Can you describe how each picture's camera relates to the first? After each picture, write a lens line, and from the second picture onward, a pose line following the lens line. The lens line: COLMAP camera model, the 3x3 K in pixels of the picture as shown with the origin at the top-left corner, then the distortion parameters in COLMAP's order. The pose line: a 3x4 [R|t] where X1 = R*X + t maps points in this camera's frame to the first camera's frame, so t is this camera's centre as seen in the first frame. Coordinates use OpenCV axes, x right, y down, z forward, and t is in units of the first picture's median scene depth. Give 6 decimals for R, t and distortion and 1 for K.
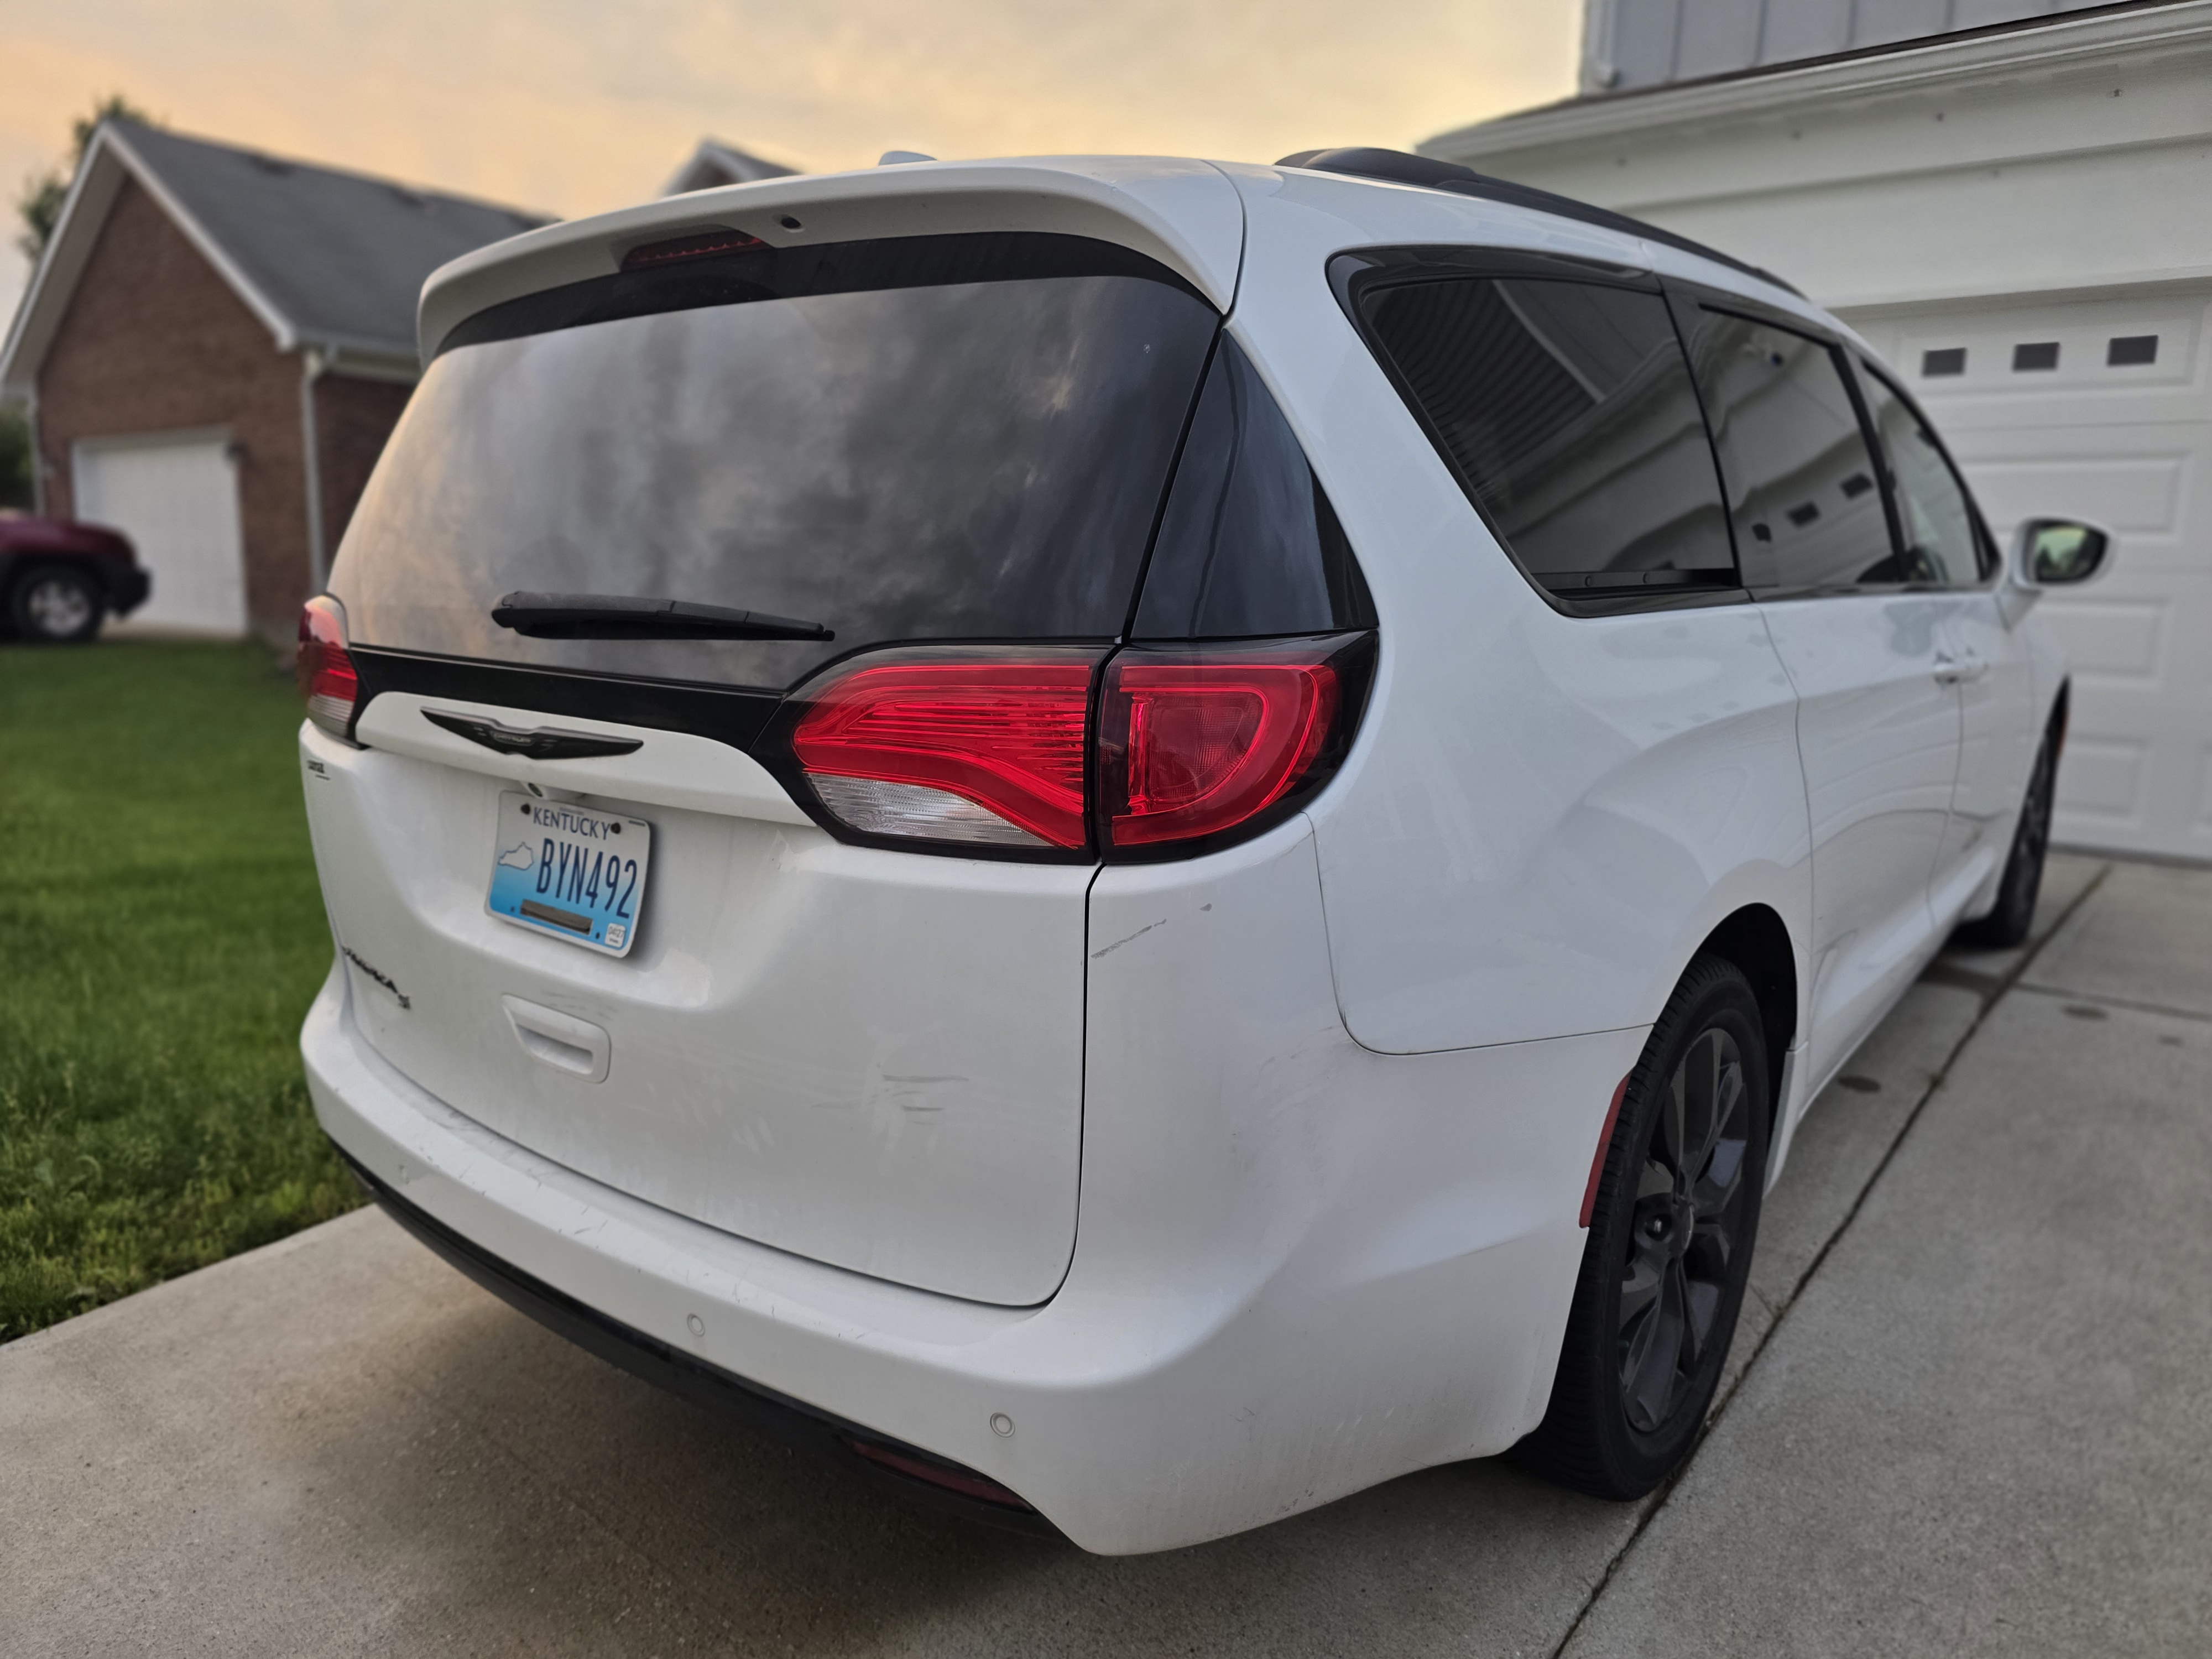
lens RADIAL K [[1579.2, 0, 1106.0], [0, 1579.2, 829.5], [0, 0, 1]] dist [0.066108, -0.085390]
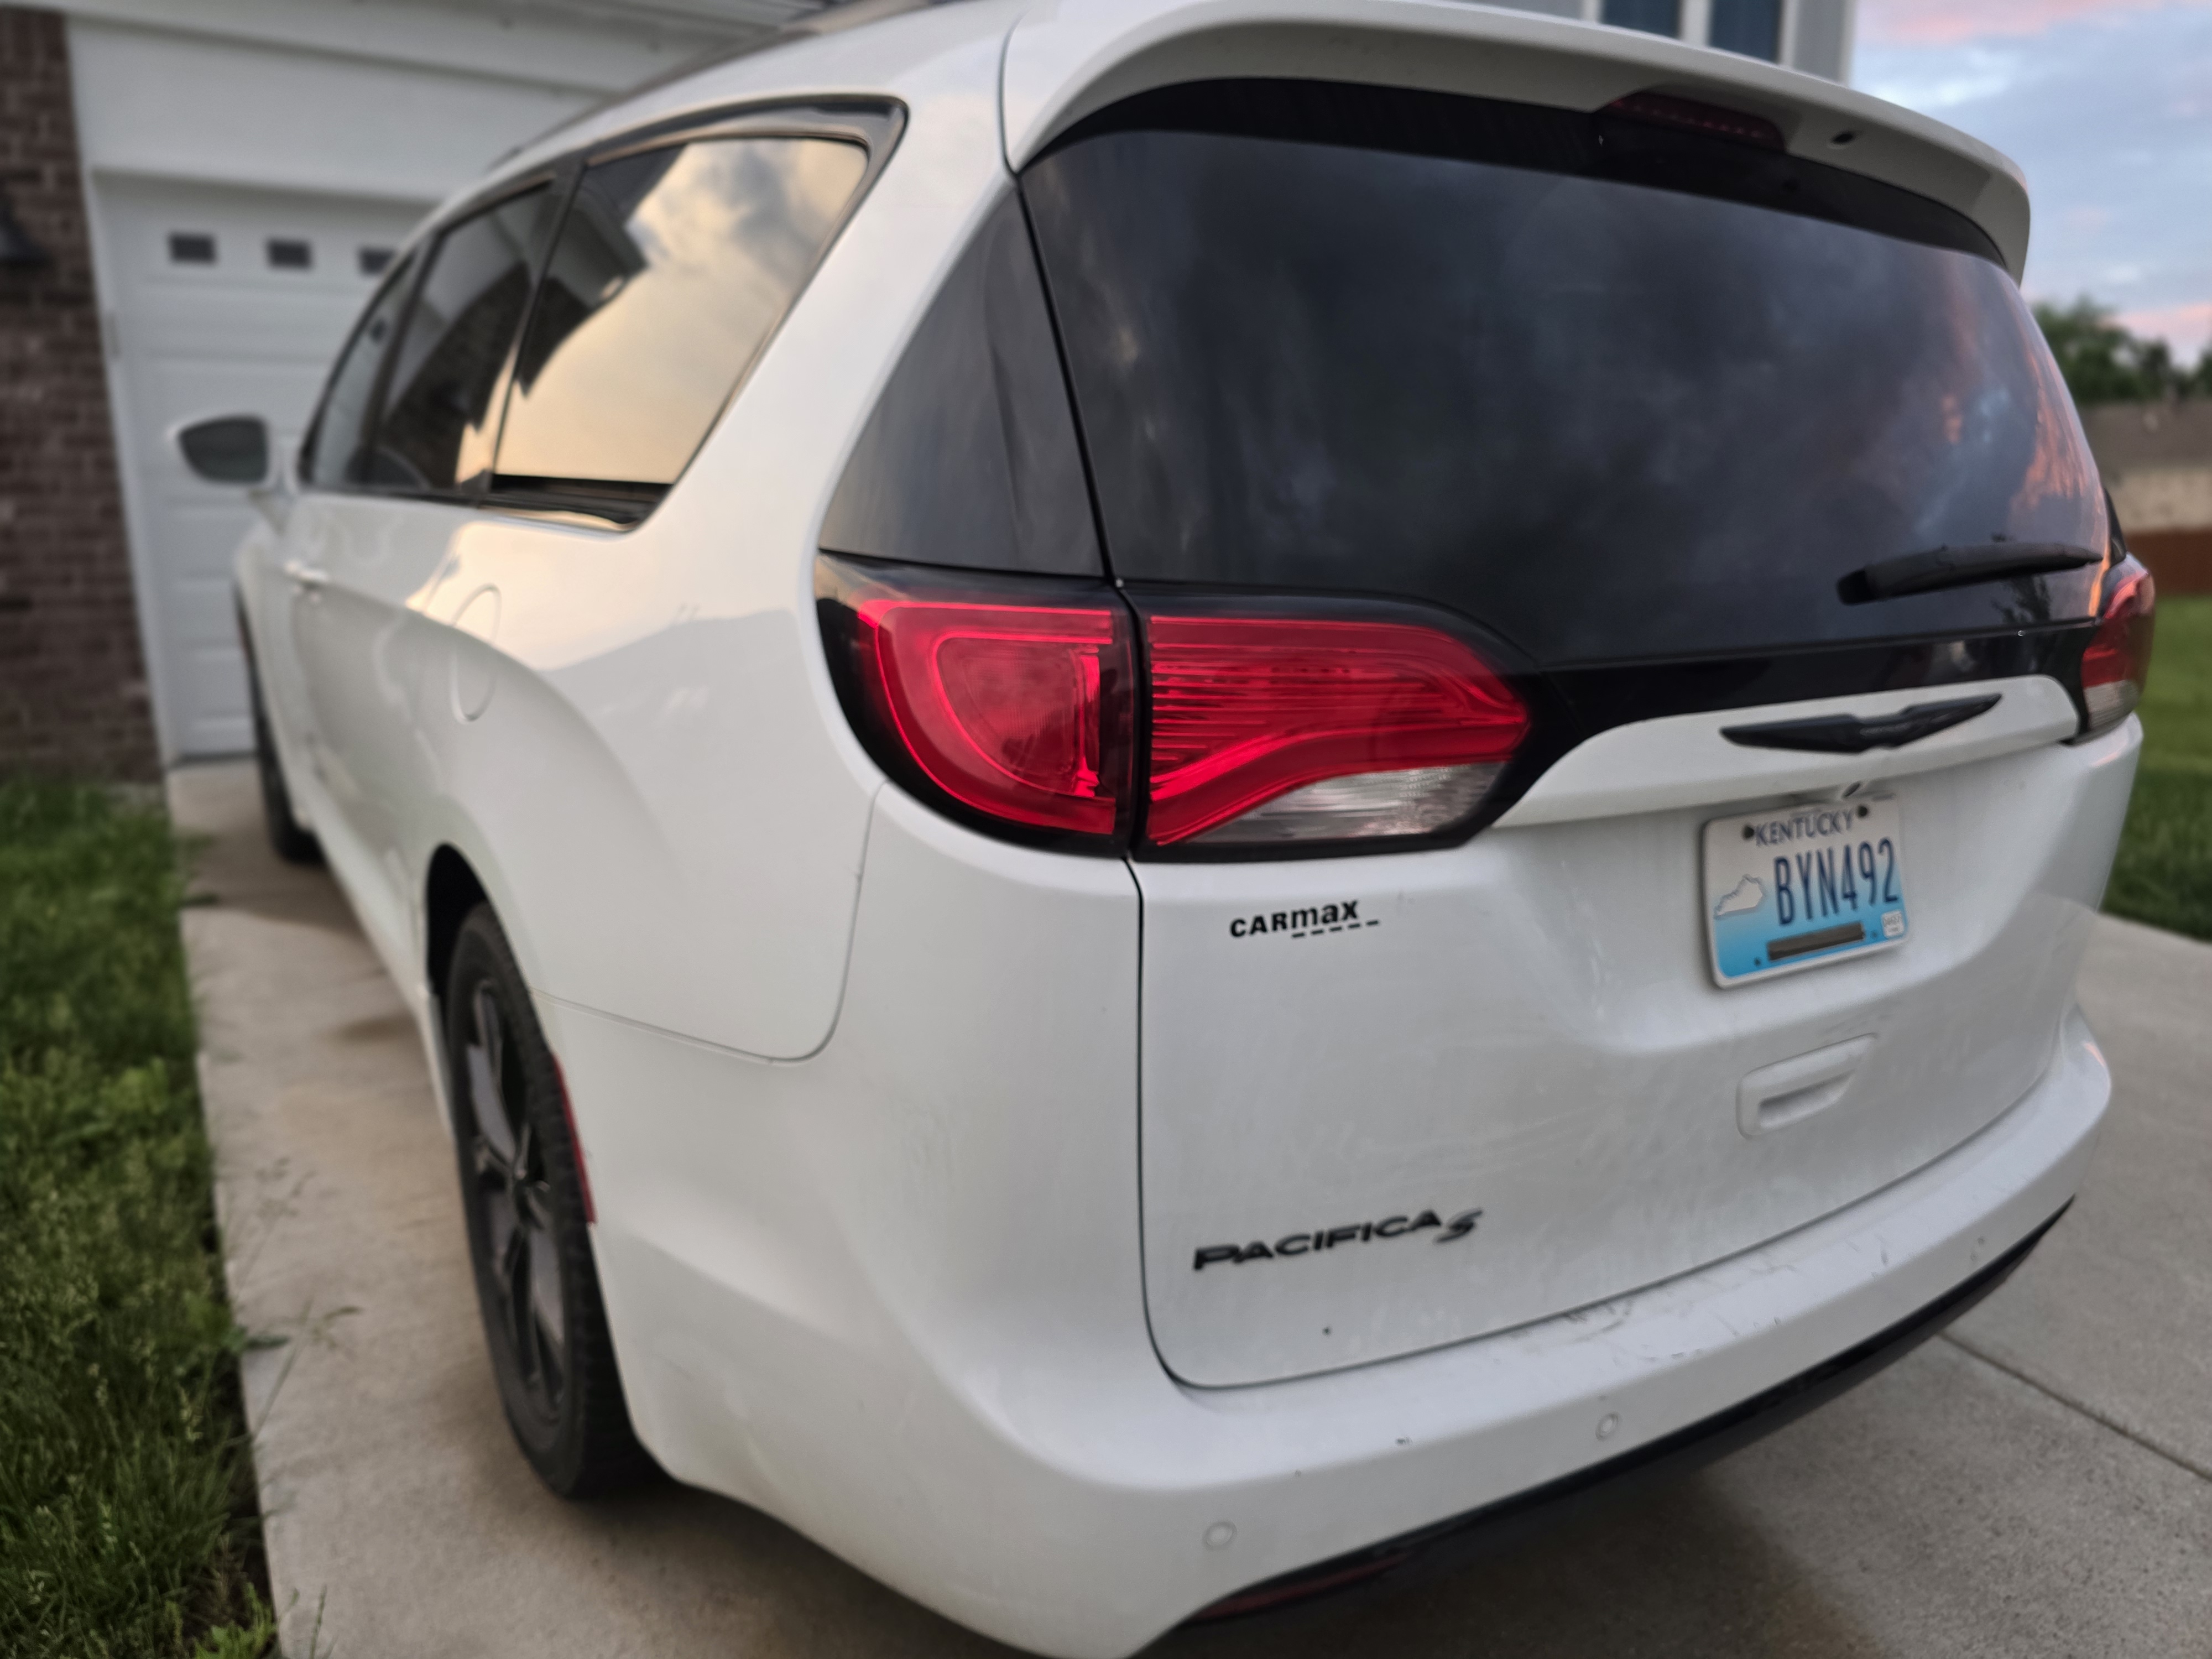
lens RADIAL K [[1579.2, 0, 1106.0], [0, 1579.2, 829.5], [0, 0, 1]] dist [0.066108, -0.085390]
pose [[0.276780, -0.221091, 0.935153, -1.206720], [0.160106, 0.970179, 0.181985, -0.210975], [-0.947501, 0.099354, 0.303924, 1.087627]]
